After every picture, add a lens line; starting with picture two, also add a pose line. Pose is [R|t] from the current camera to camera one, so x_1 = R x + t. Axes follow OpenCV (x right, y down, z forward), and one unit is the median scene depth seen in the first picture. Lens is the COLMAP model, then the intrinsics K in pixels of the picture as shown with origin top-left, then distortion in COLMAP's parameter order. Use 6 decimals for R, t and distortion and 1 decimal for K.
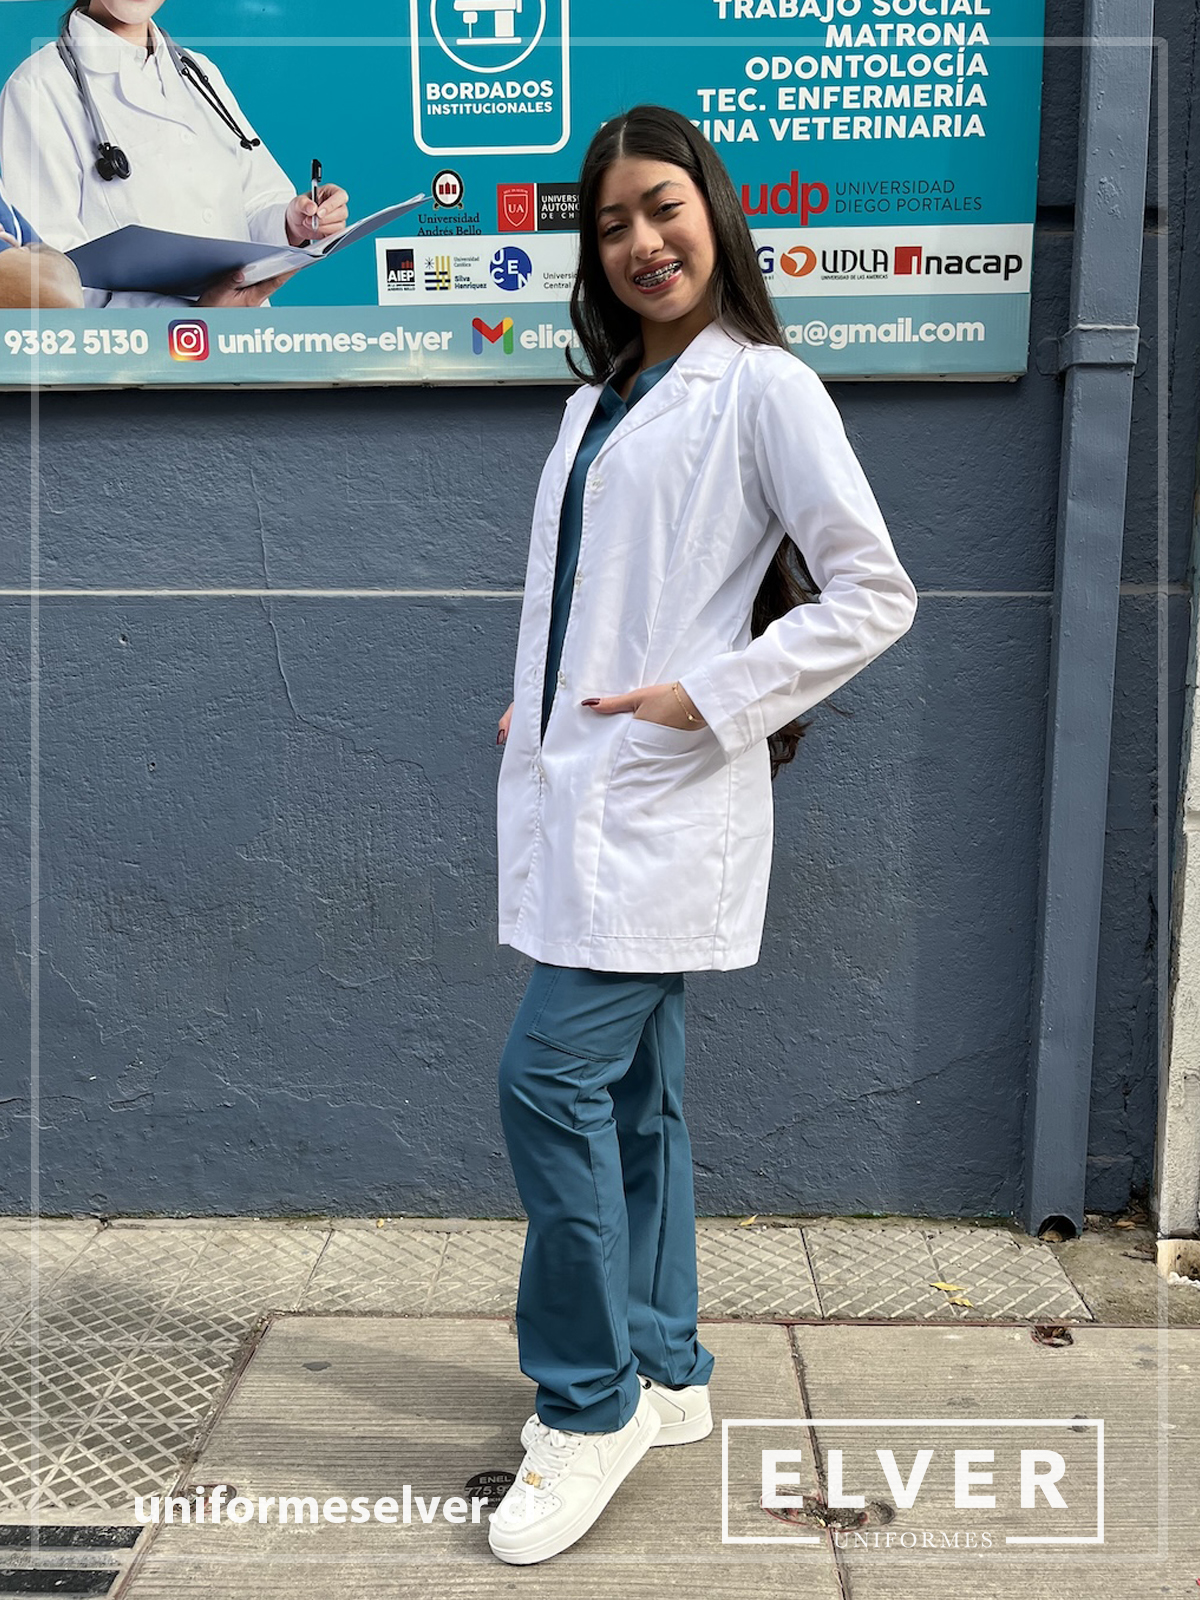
lens RADIAL K [[1421.5, 0, 597.0], [0, 1421.5, 887.2], [0, 0, 1]] dist [0.022777, 0.000746]
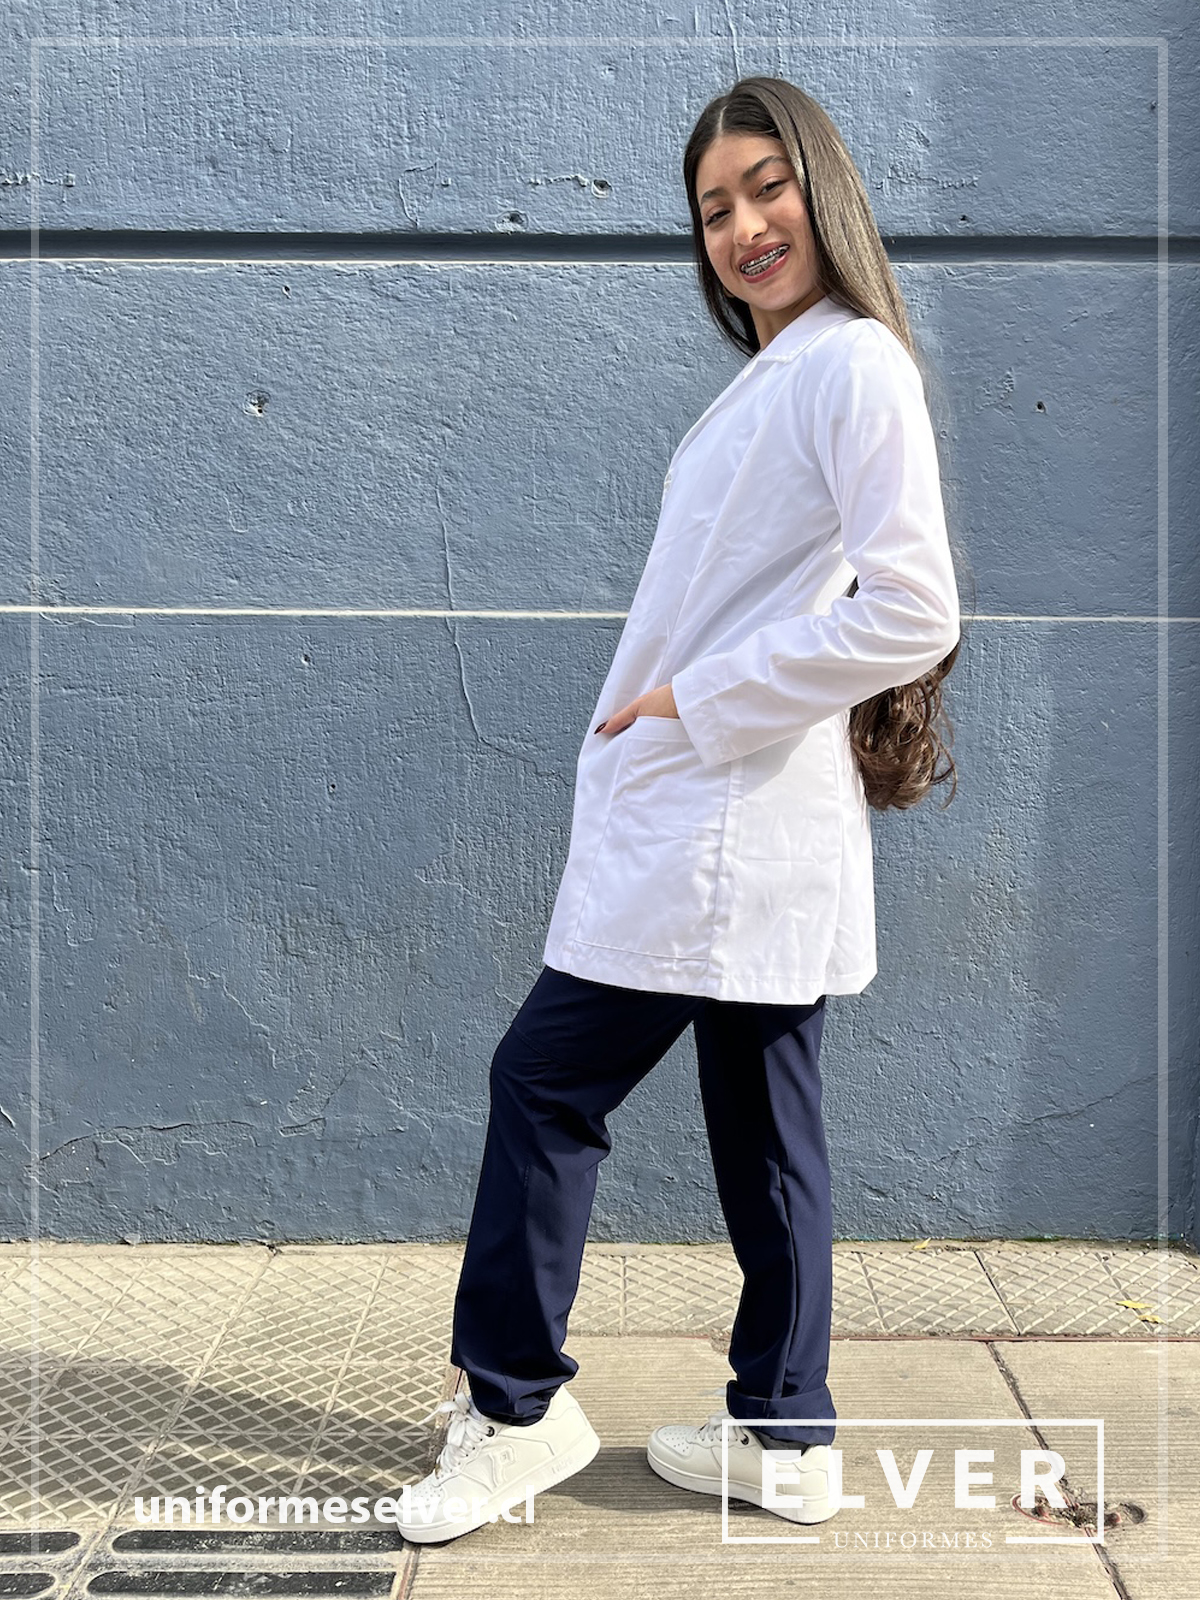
lens RADIAL K [[1454.6, 0, 634.2], [0, 1454.6, 939.0], [0, 0, 1]] dist [0.026516, -0.011393]
pose [[0.999587, 0.001266, 0.028696, -0.138732], [-0.001203, 0.999997, -0.002197, 0.024191], [-0.028699, 0.002162, 0.999586, -0.023469]]
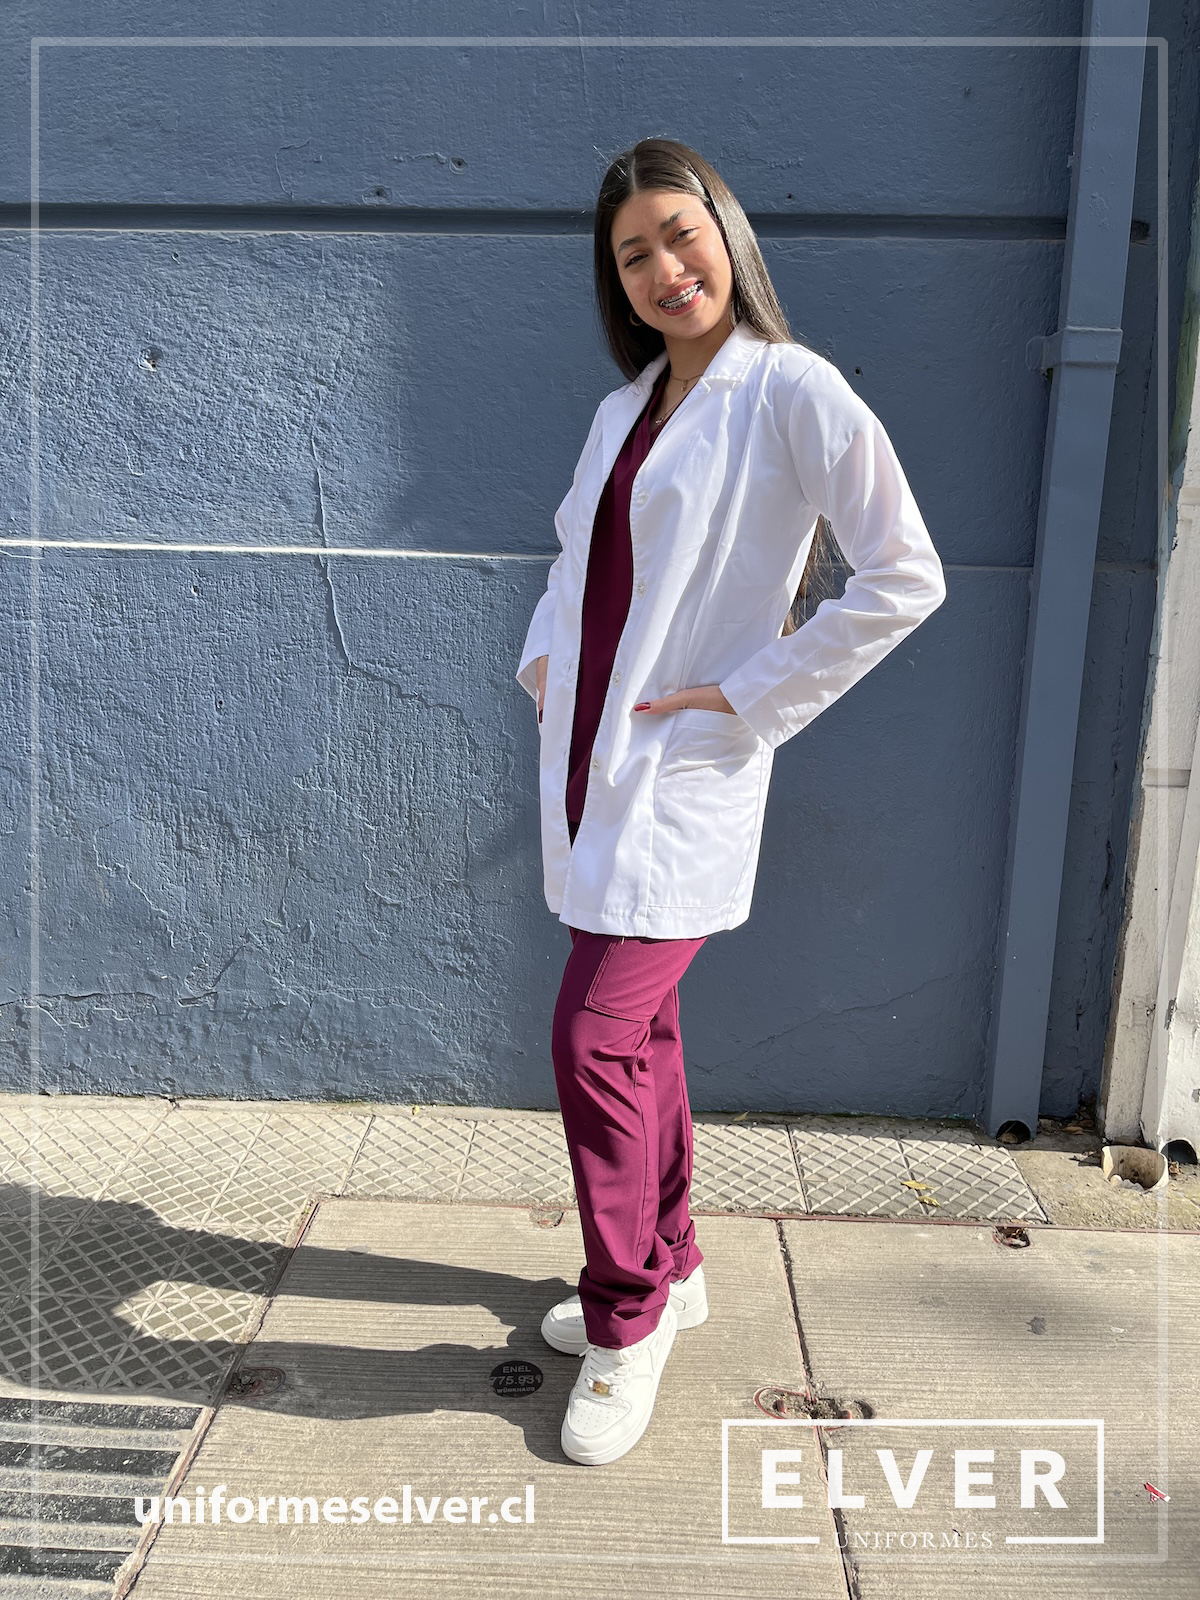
lens RADIAL K [[1209.6, 0, 594.6], [0, 1209.6, 810.5], [0, 0, 1]] dist [0.023308, -0.007378]
pose [[0.999716, 0.023647, -0.003058, -0.013751], [-0.023522, 0.999074, 0.036023, -0.045437], [0.003907, -0.035941, 0.999346, 0.049537]]
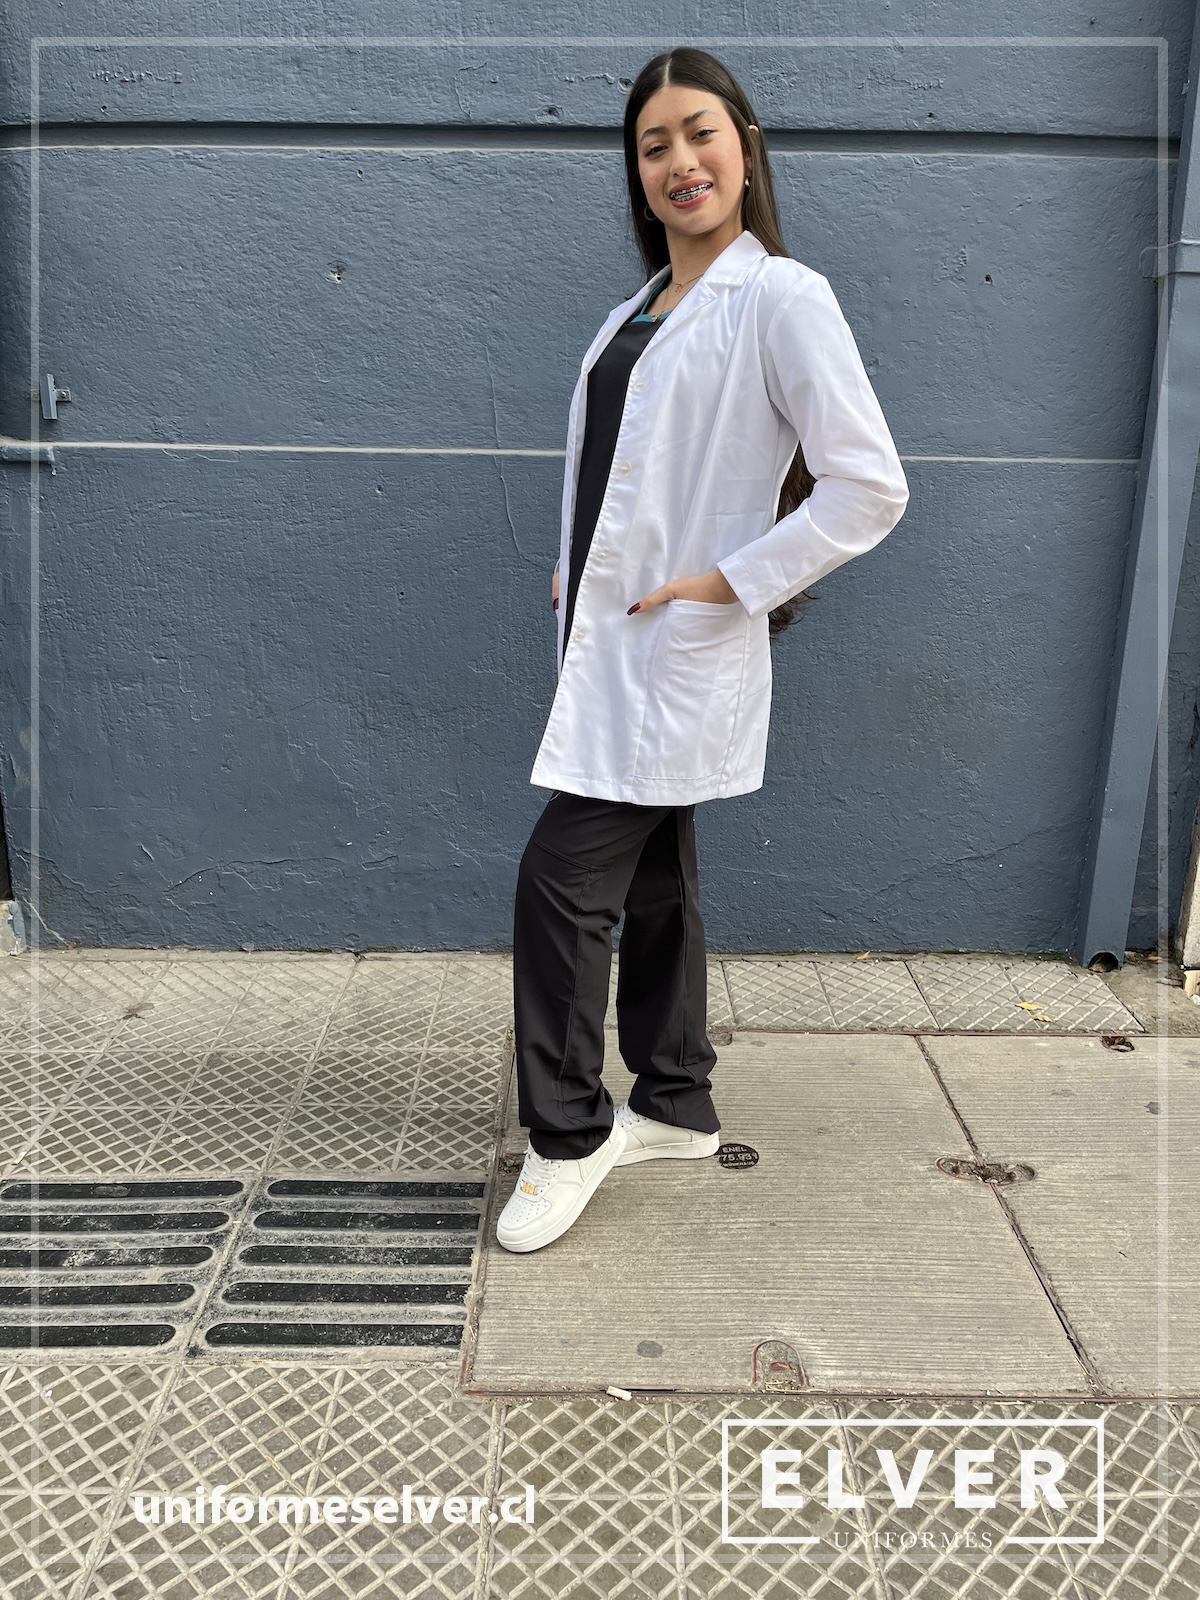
lens RADIAL K [[1207.2, 0, 602.2], [0, 1207.2, 805.6], [0, 0, 1]] dist [0.045119, -0.061310]
pose [[0.999556, 0.004656, 0.029426, -0.179259], [-0.008139, 0.992816, 0.119377, -0.032298], [-0.028659, -0.119563, 0.992413, -0.070436]]
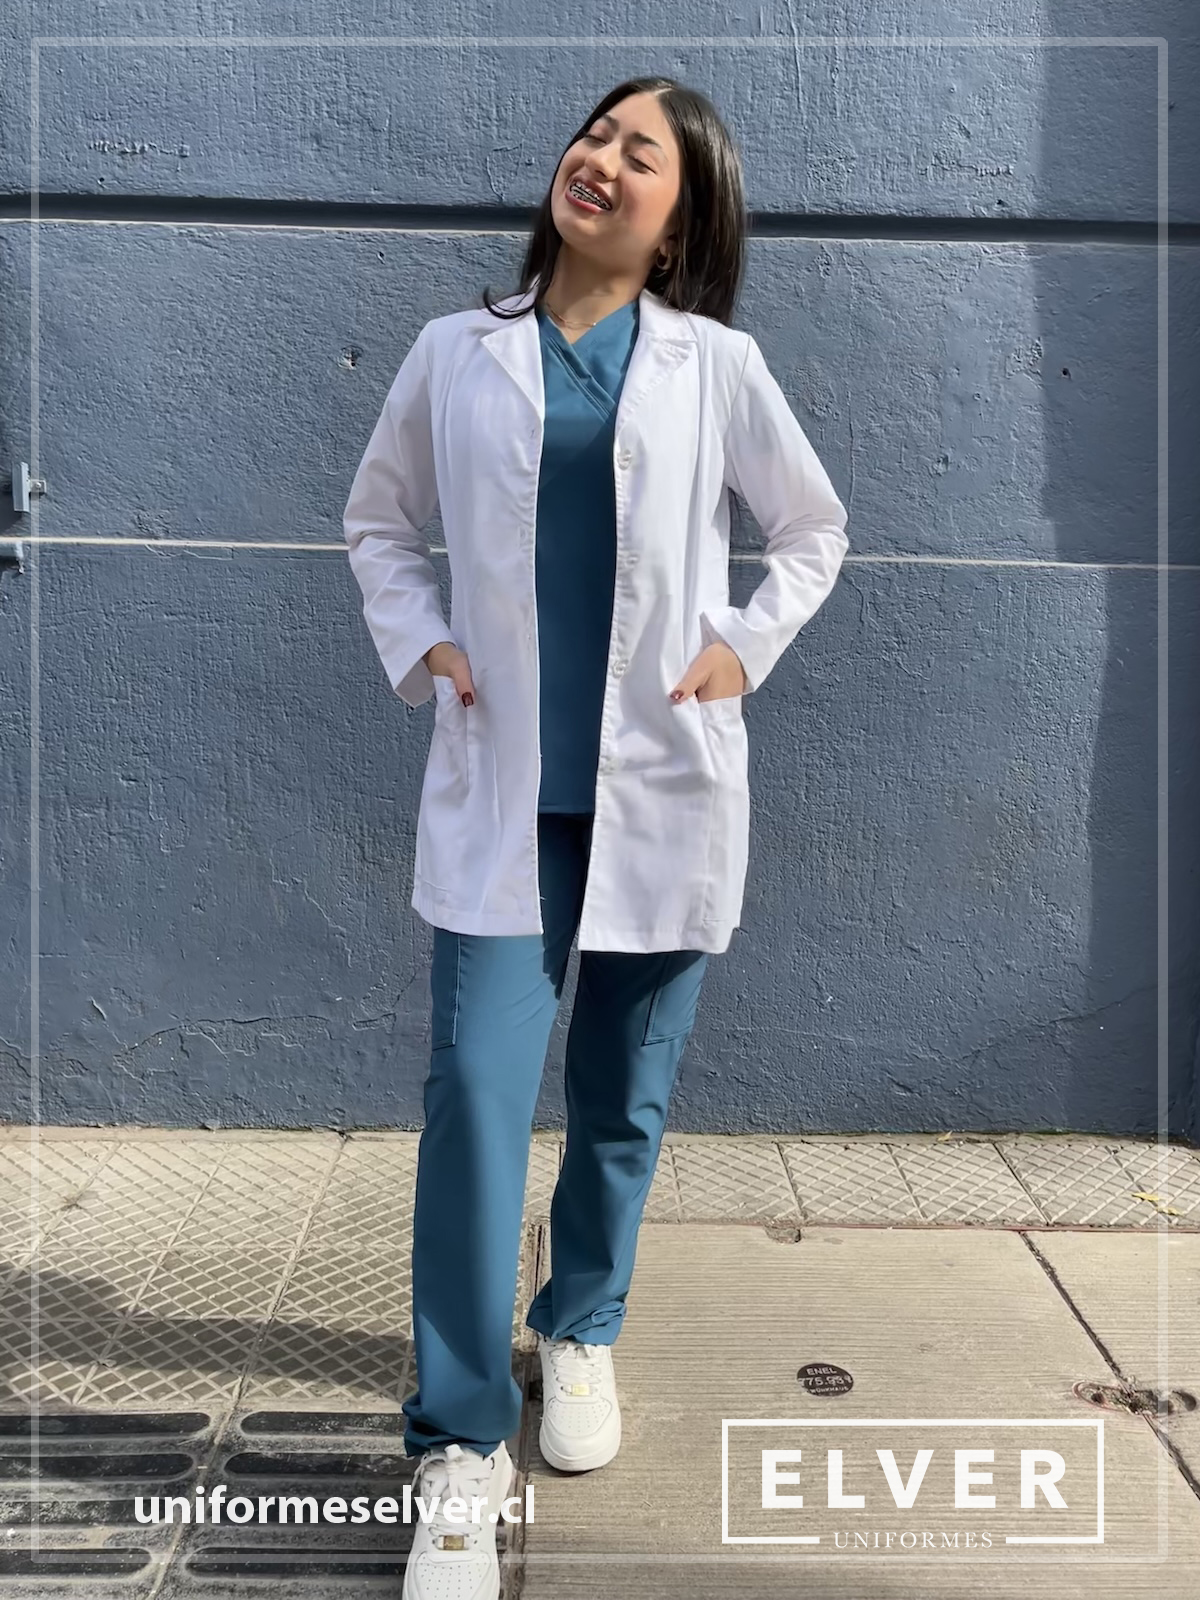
lens RADIAL K [[1332.0, 0, 603.9], [0, 1332.0, 799.7], [0, 0, 1]] dist [0.021477, 0.006260]
pose [[0.998851, 0.014802, 0.045577, -0.224465], [-0.013720, 0.999619, -0.023968, 0.006125], [-0.045914, 0.023315, 0.998673, -0.013618]]
